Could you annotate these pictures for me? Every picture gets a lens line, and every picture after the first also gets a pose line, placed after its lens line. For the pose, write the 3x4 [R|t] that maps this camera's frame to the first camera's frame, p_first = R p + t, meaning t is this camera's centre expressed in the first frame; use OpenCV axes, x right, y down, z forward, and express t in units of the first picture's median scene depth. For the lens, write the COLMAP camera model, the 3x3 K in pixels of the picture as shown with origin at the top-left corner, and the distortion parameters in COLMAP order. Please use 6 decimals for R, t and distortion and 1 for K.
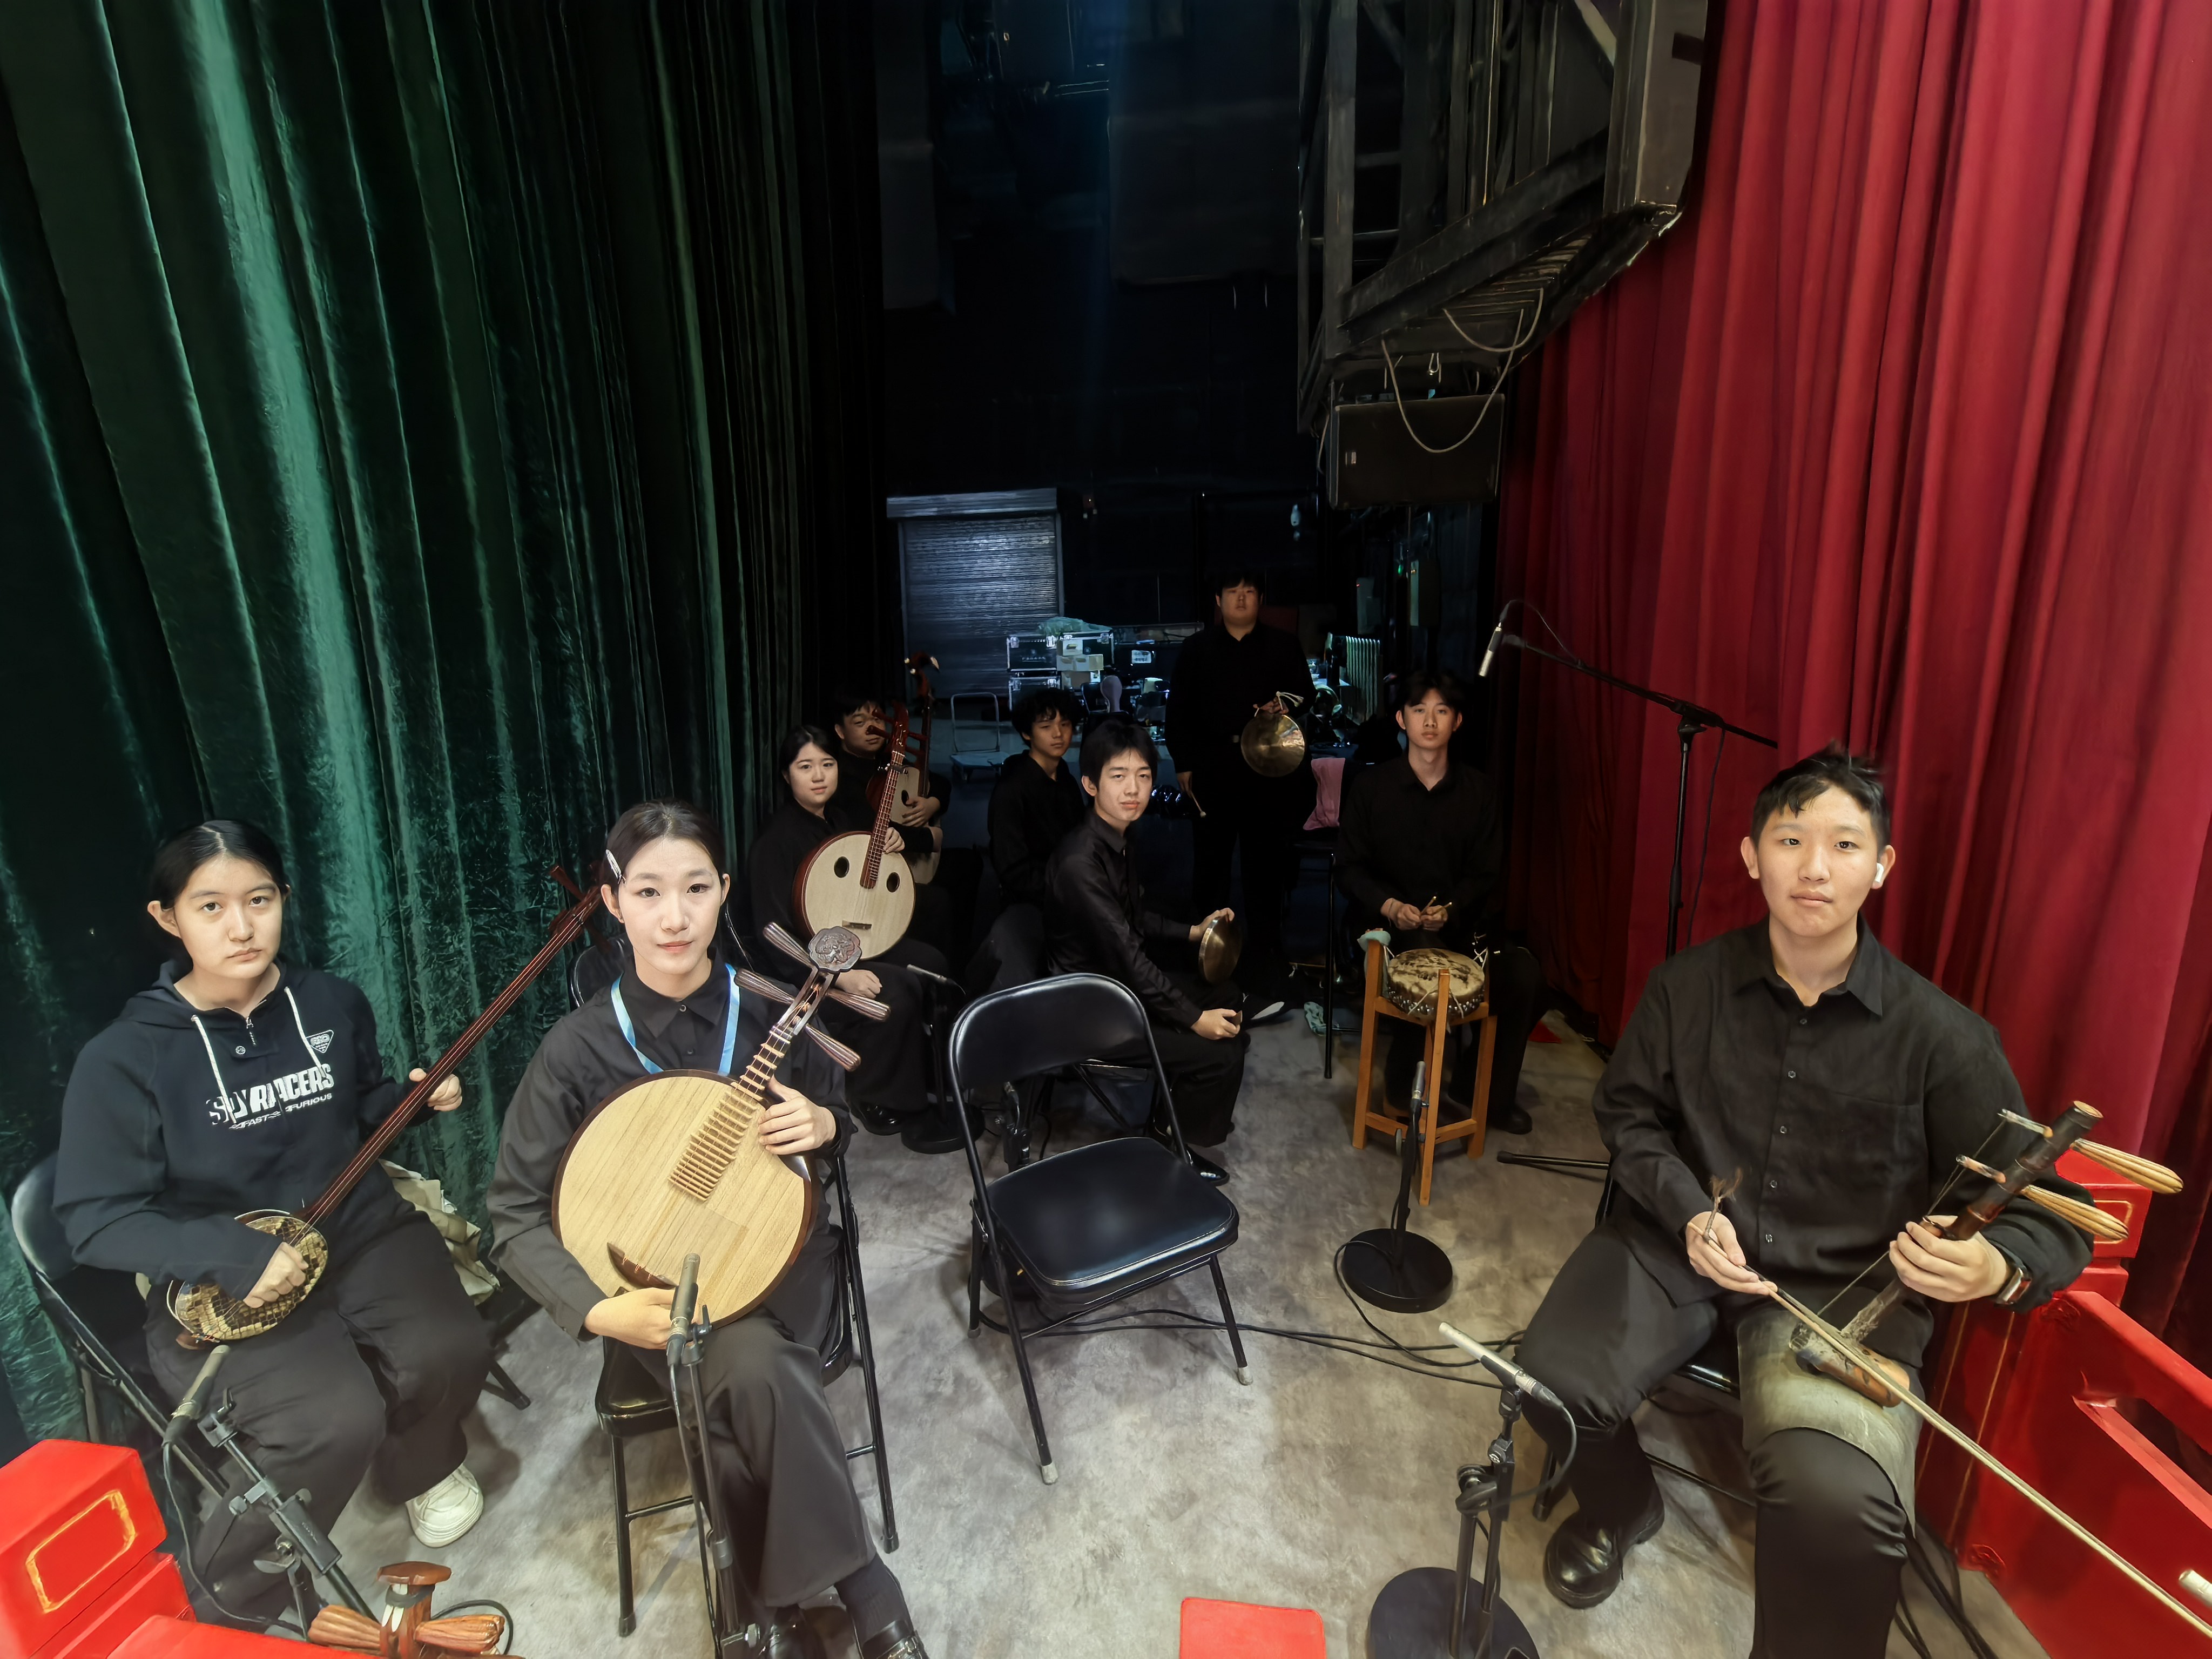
lens RADIAL K [[906.4, 0, 1112.1], [0, 906.4, 824.0], [0, 0, 1]] dist [-0.006455, 0.000464]
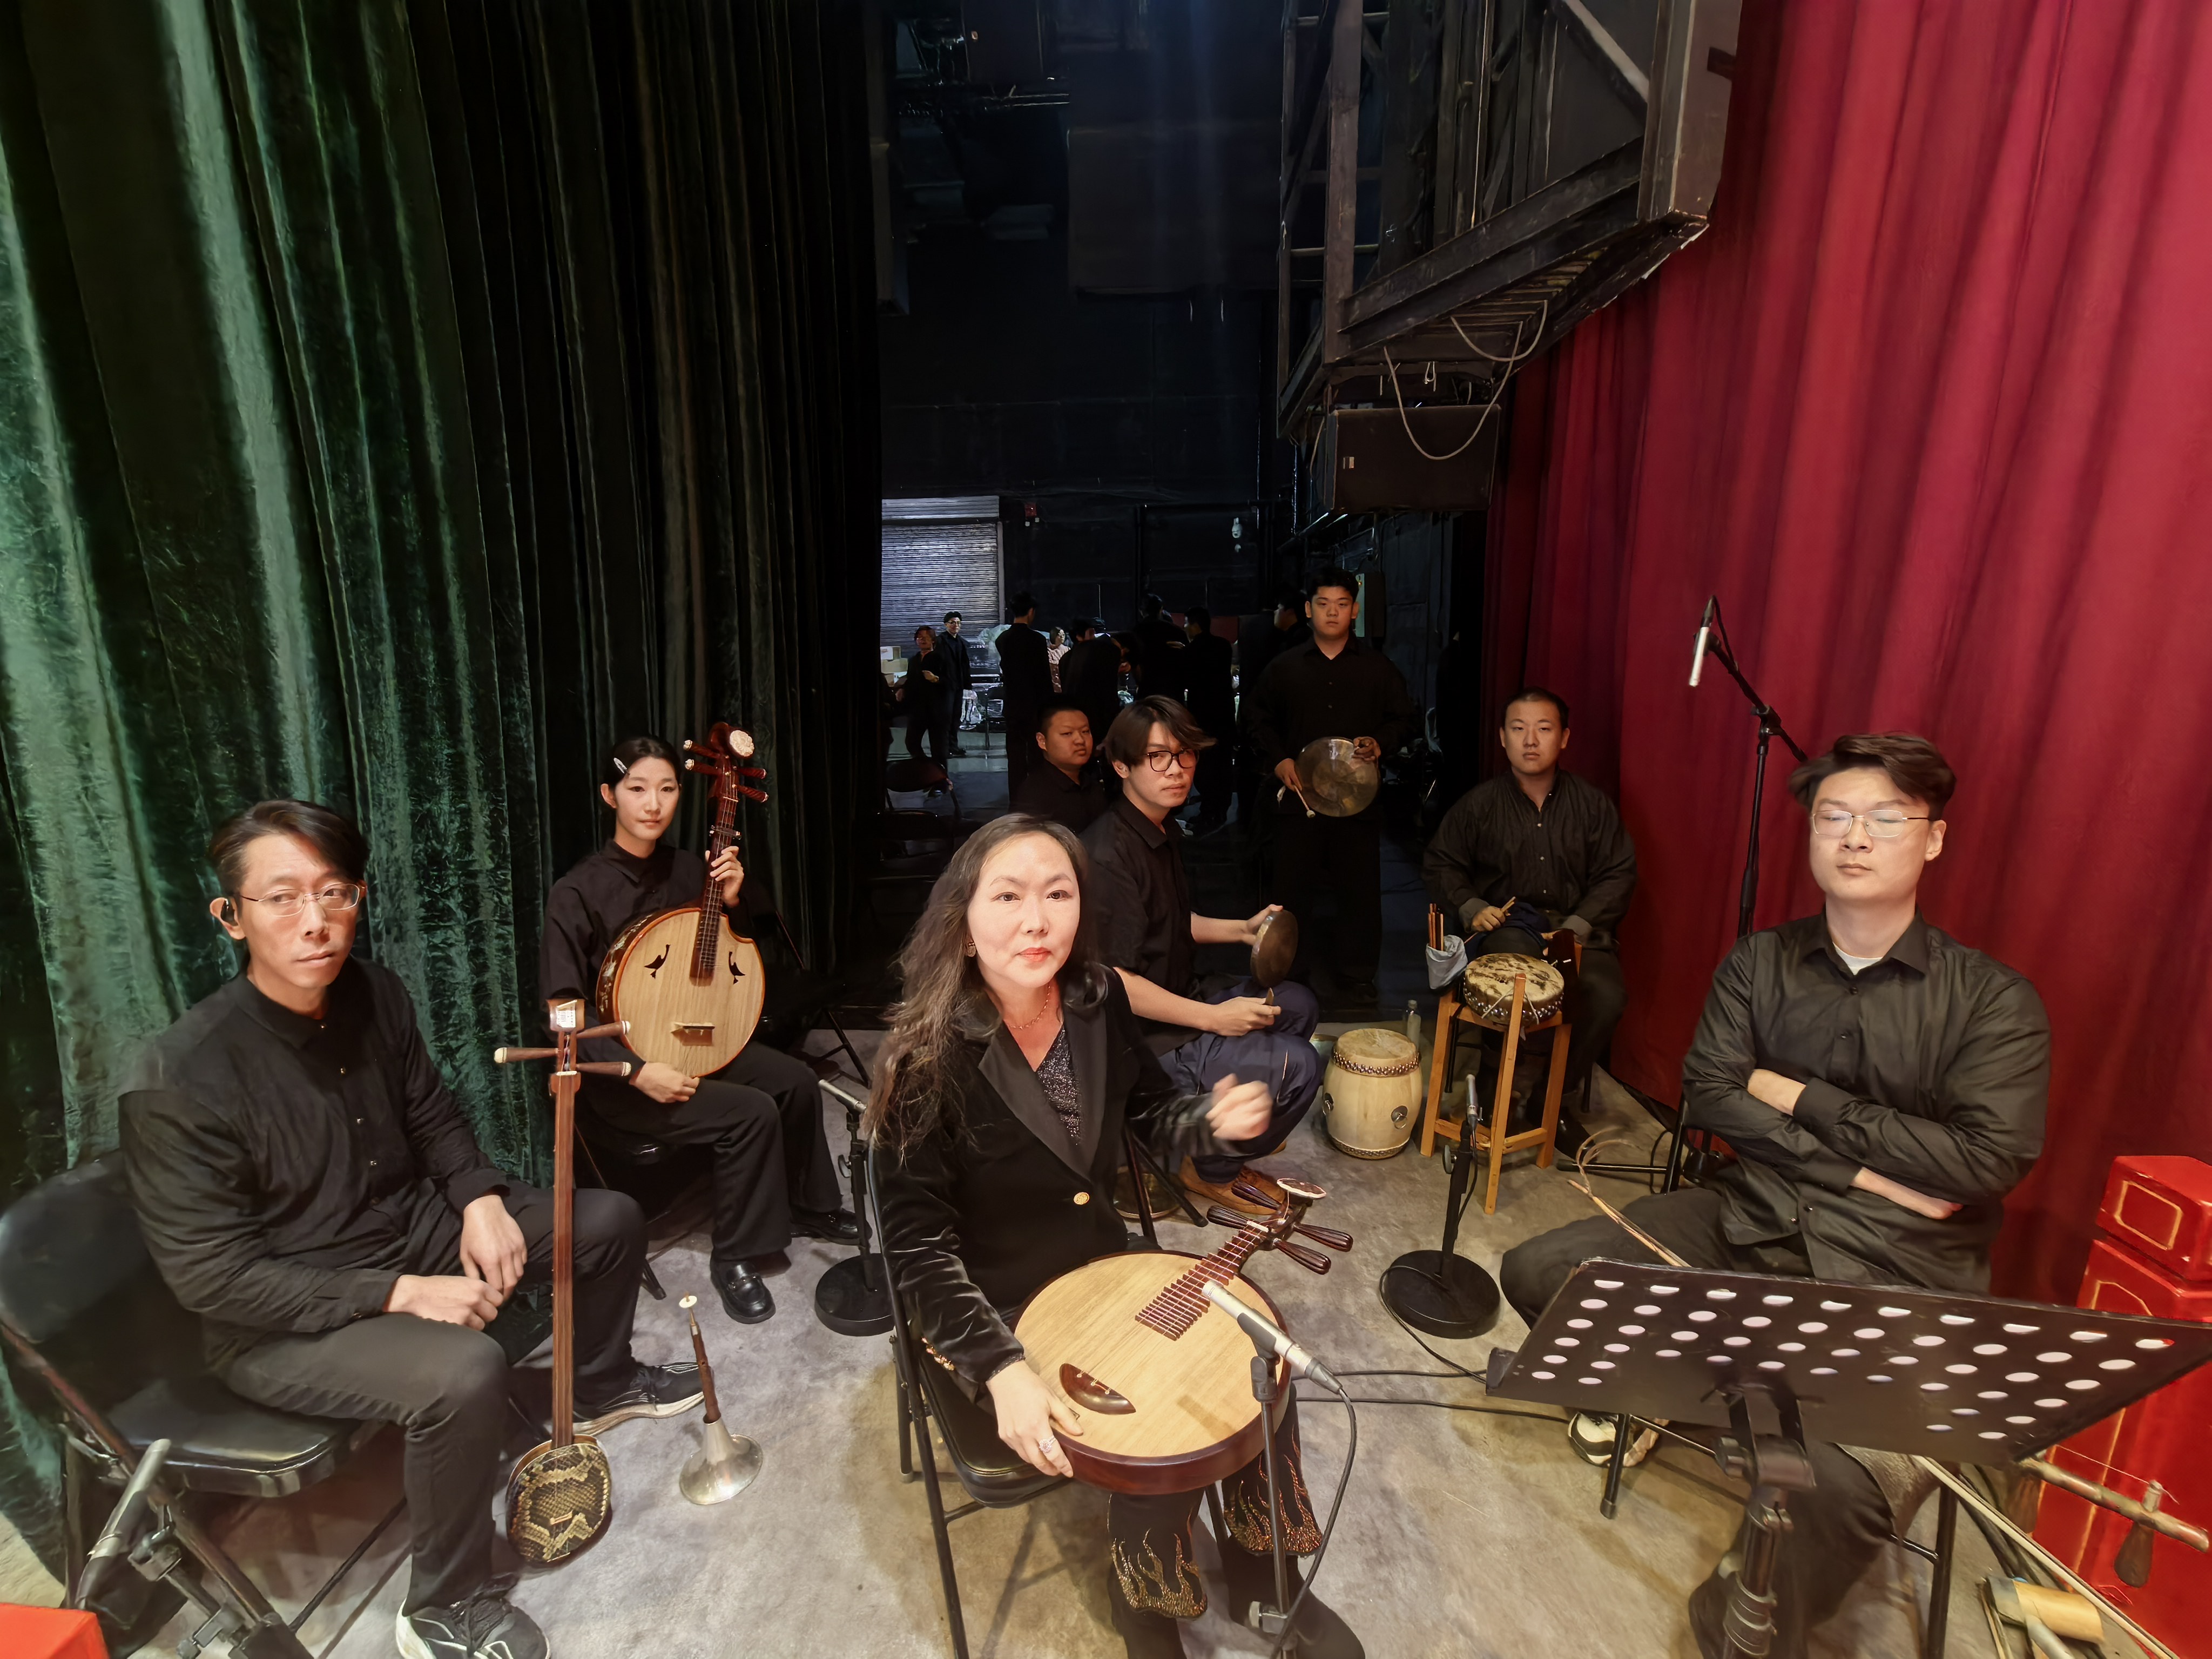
lens RADIAL K [[906.4, 0, 1123.9], [0, 906.4, 808.5], [0, 0, 1]] dist [-0.006455, 0.000464]
pose [[0.996413, -0.000708, 0.084626, -0.097505], [0.002965, 0.999643, -0.026543, 0.005869], [-0.084577, 0.026698, 0.996059, 0.048600]]
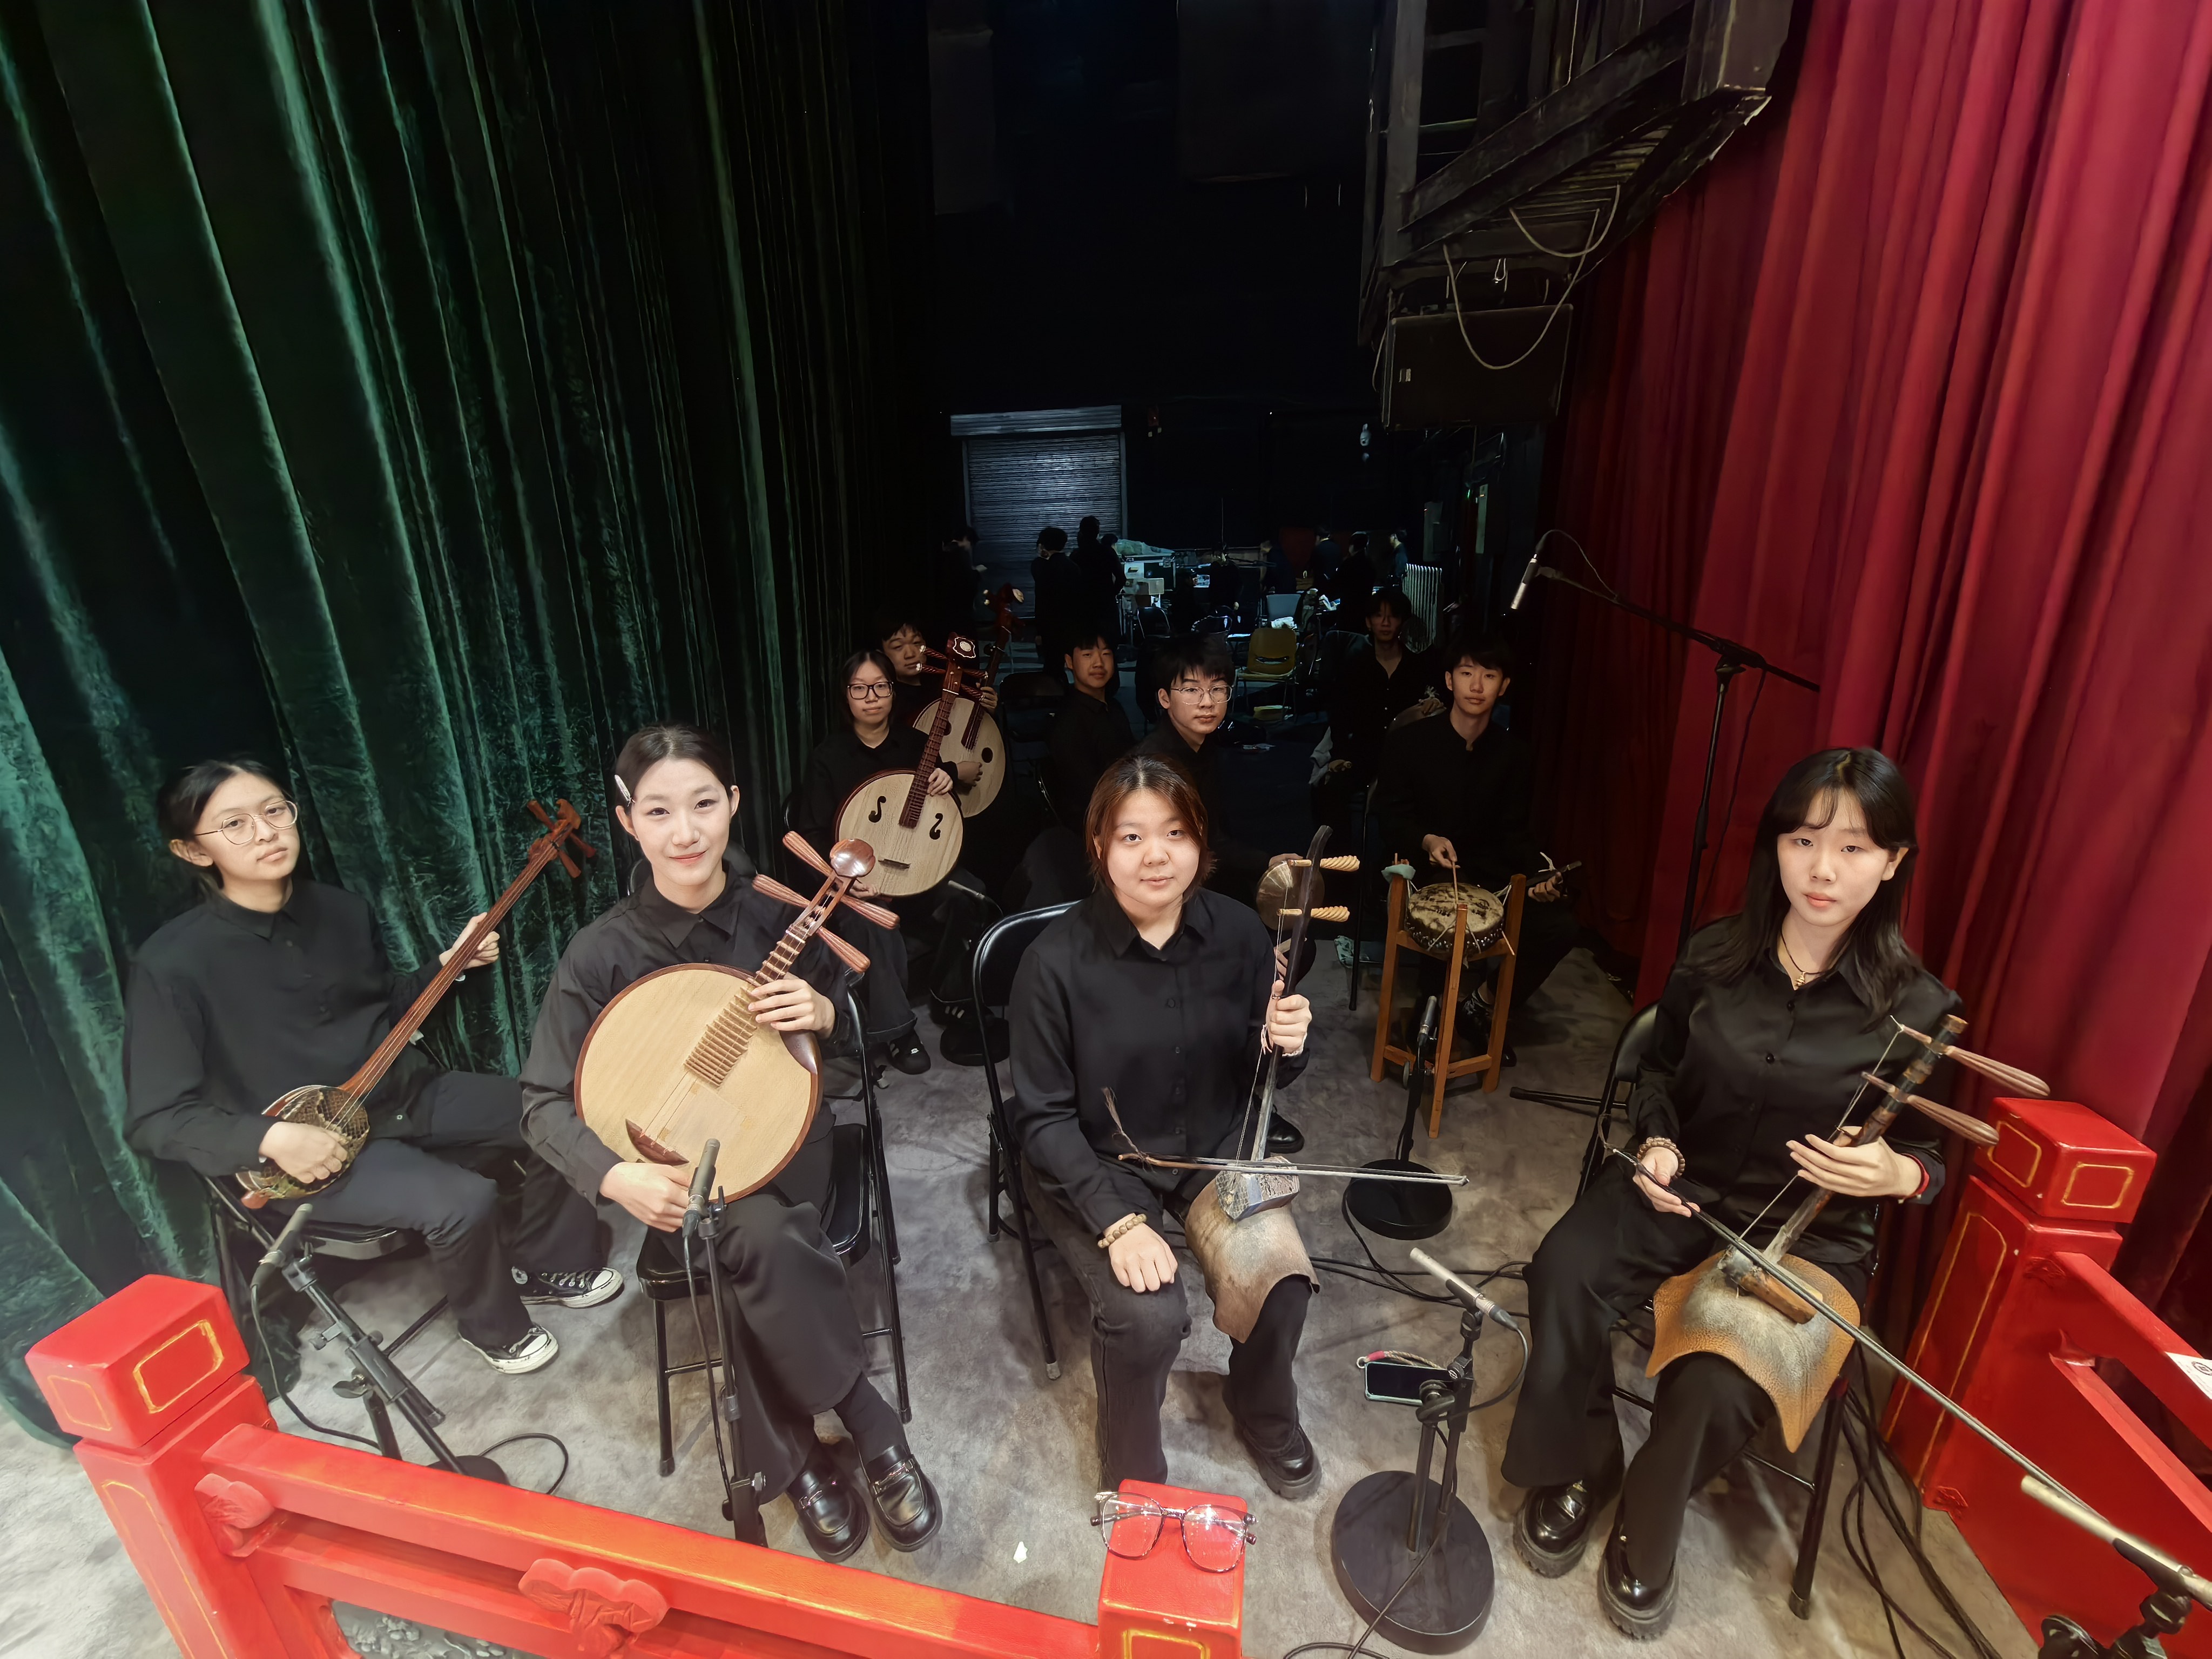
lens RADIAL K [[906.4, 0, 1114.2], [0, 906.4, 822.1], [0, 0, 1]] dist [-0.006455, 0.000464]
pose [[0.997668, 0.027908, -0.062294, 0.039679], [-0.022988, 0.996661, 0.078346, -0.001986], [0.064273, -0.076731, 0.994978, -0.006247]]
